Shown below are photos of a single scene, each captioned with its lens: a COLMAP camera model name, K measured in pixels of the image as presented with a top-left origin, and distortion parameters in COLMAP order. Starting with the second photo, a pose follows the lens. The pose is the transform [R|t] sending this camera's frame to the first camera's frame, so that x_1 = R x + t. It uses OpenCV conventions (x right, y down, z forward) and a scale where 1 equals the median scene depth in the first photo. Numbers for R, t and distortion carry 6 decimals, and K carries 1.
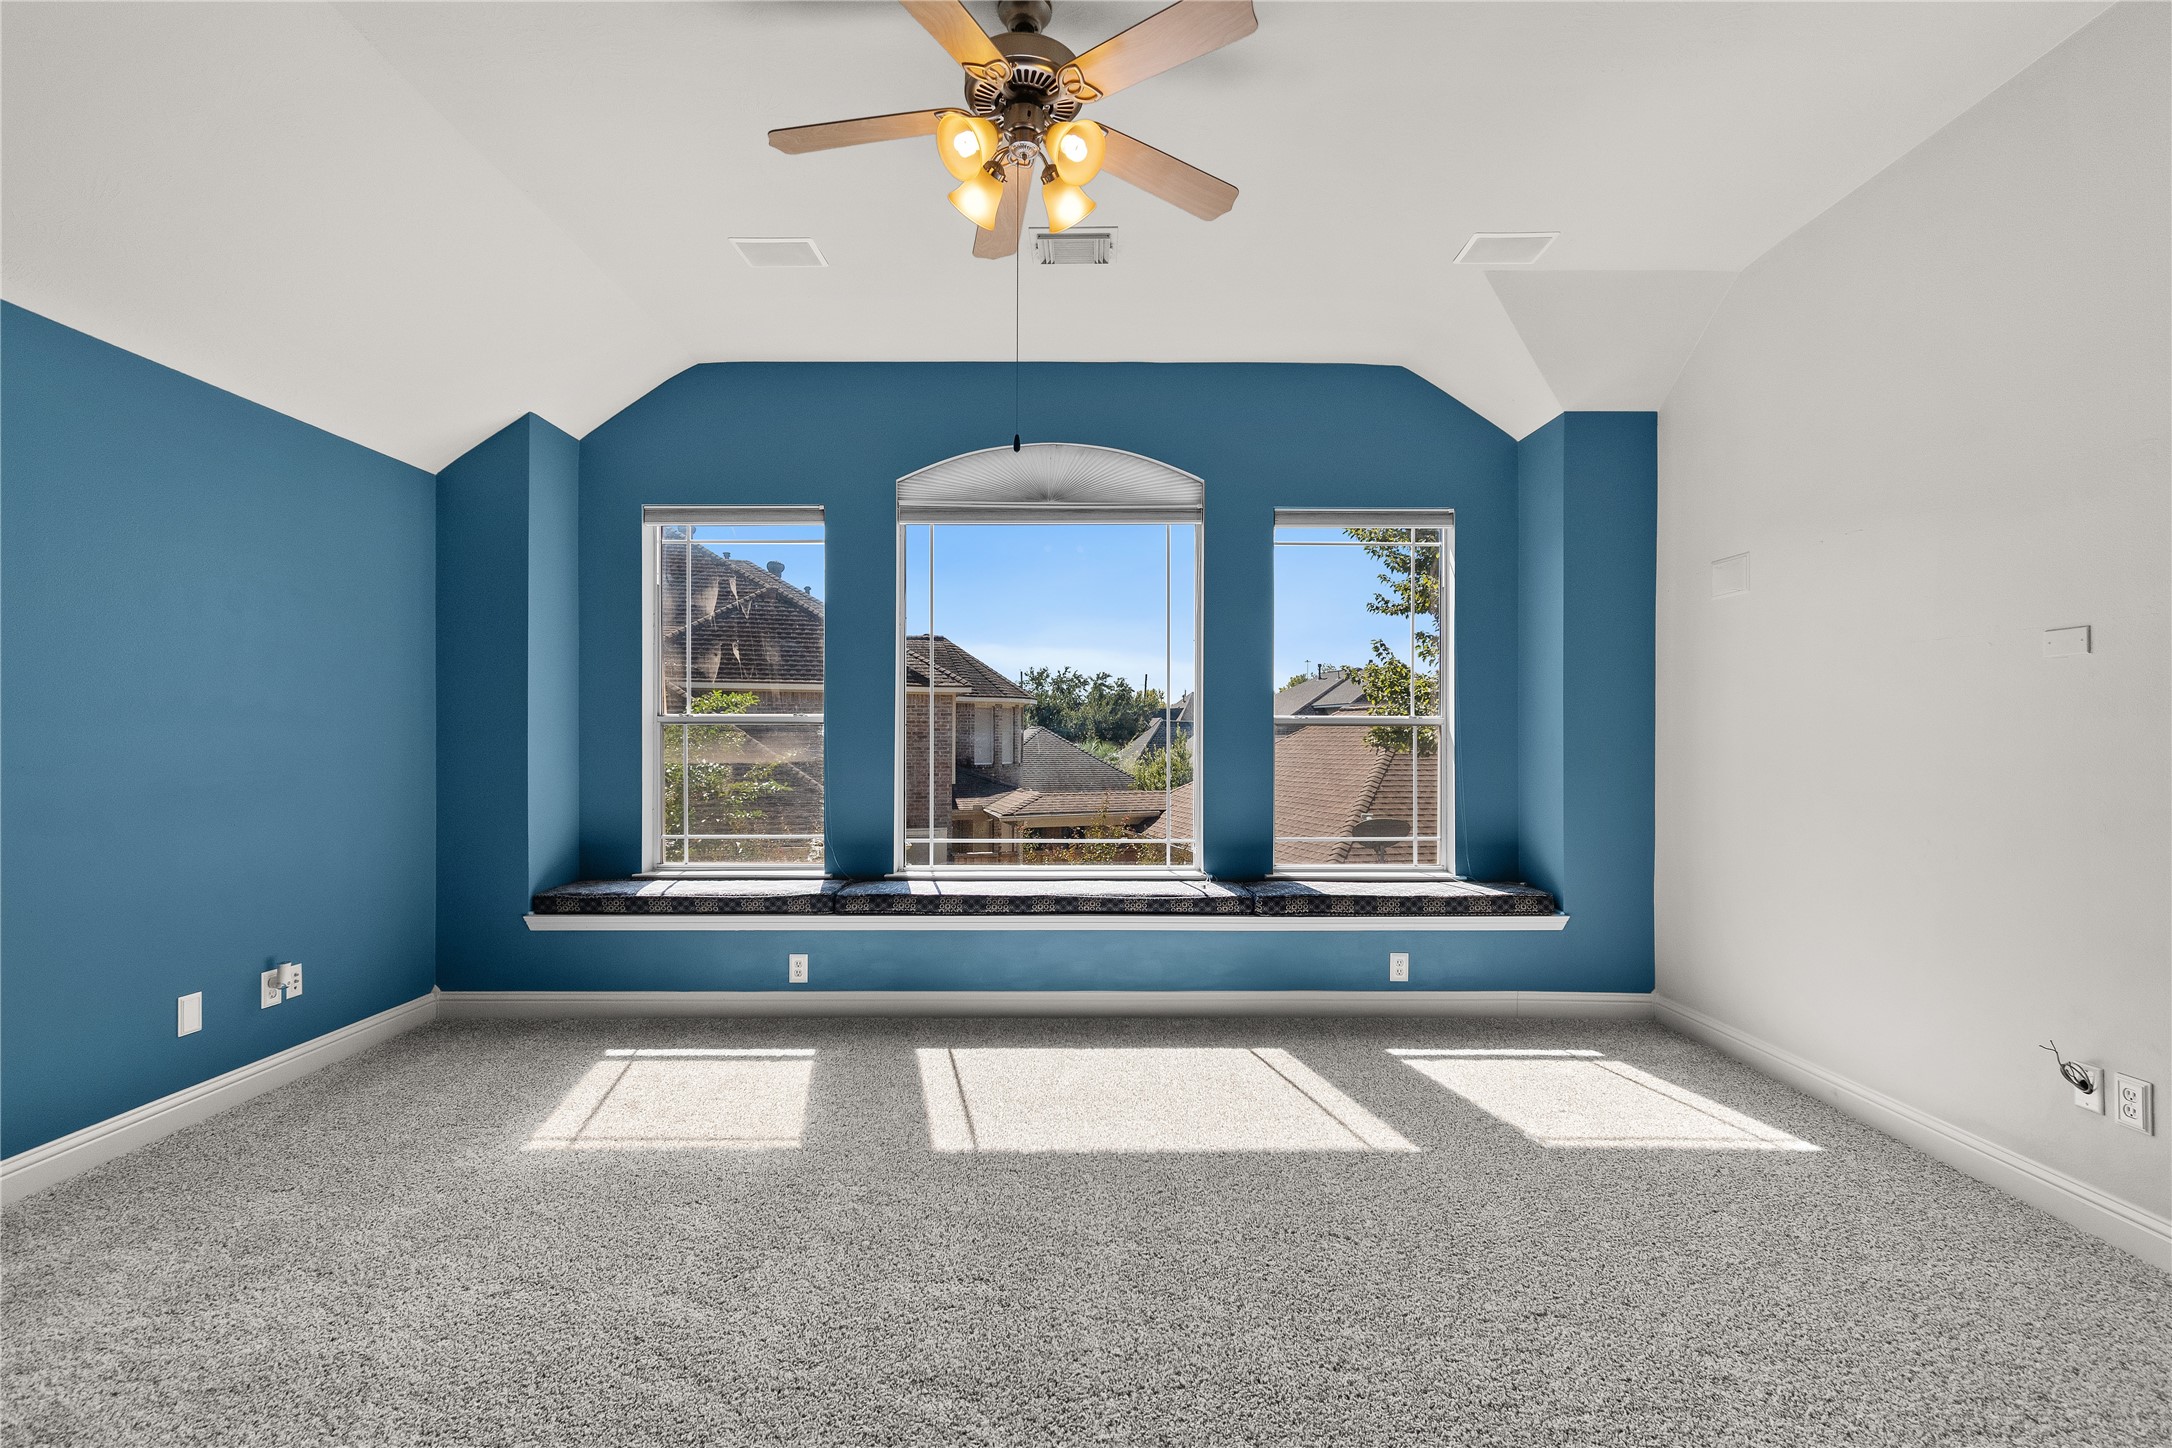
lens RADIAL K [[964.3, 0, 1085.0], [0, 964.3, 737.8], [0, 0, 1]] dist [0.002296, -0.000278]
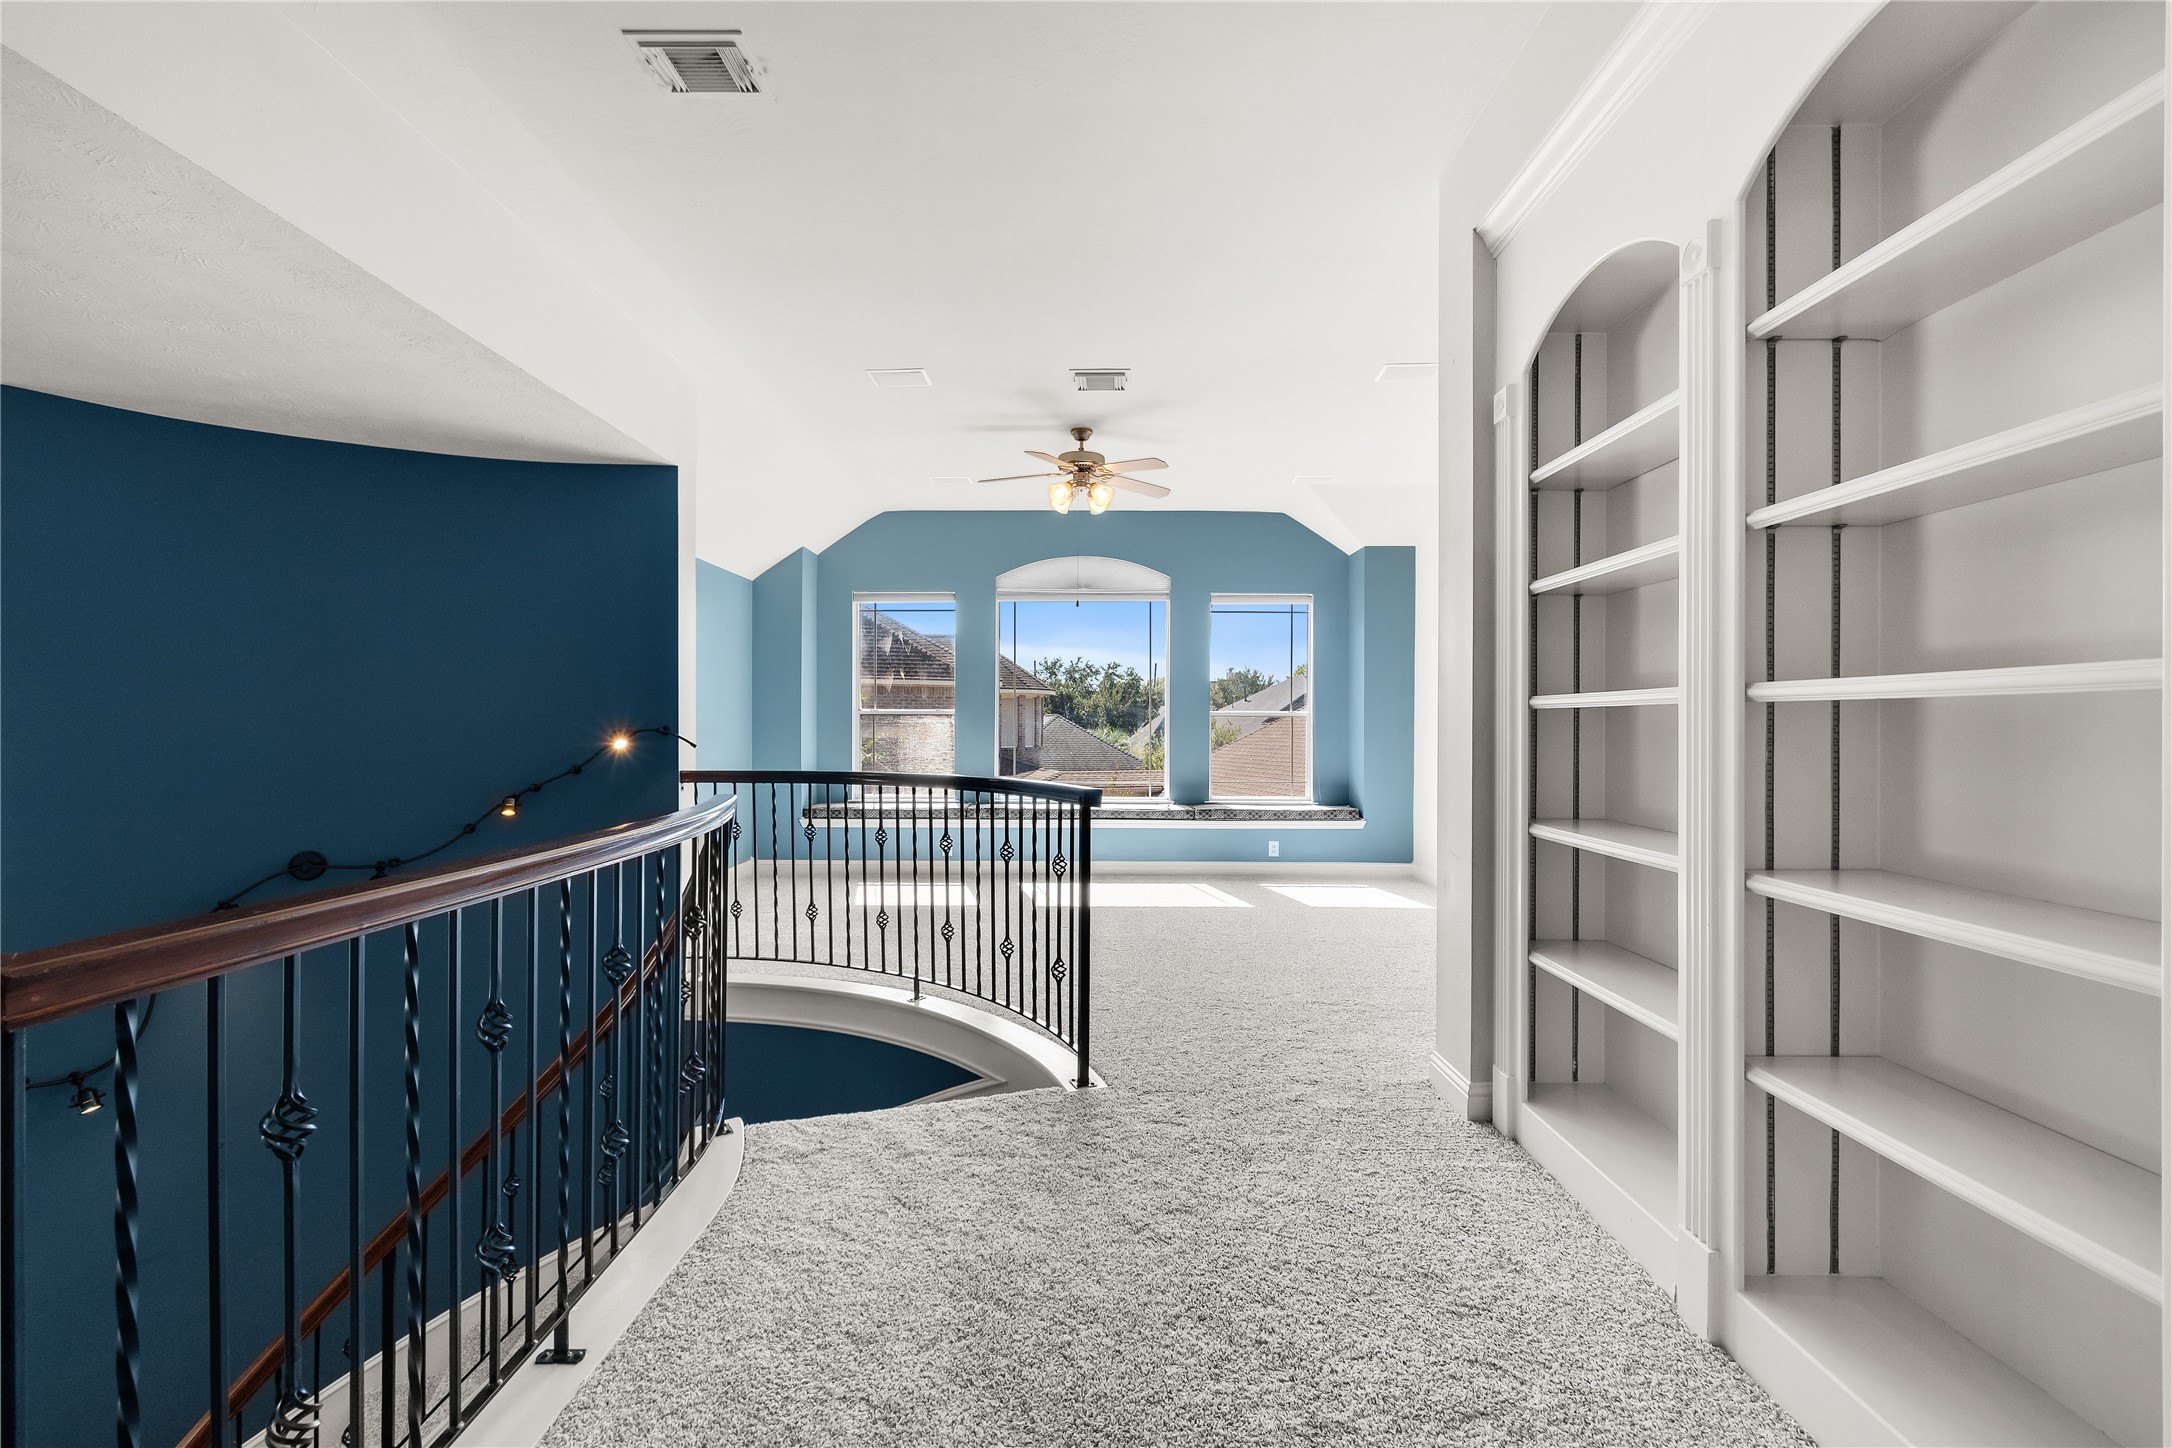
lens RADIAL K [[964.3, 0, 1085.0], [0, 964.3, 737.8], [0, 0, 1]] dist [0.002296, -0.000278]
pose [[0.999935, 0.002753, -0.011030, -0.012653], [-0.002606, 0.999908, 0.013340, 0.002789], [0.011066, -0.013311, 0.999850, -0.770820]]
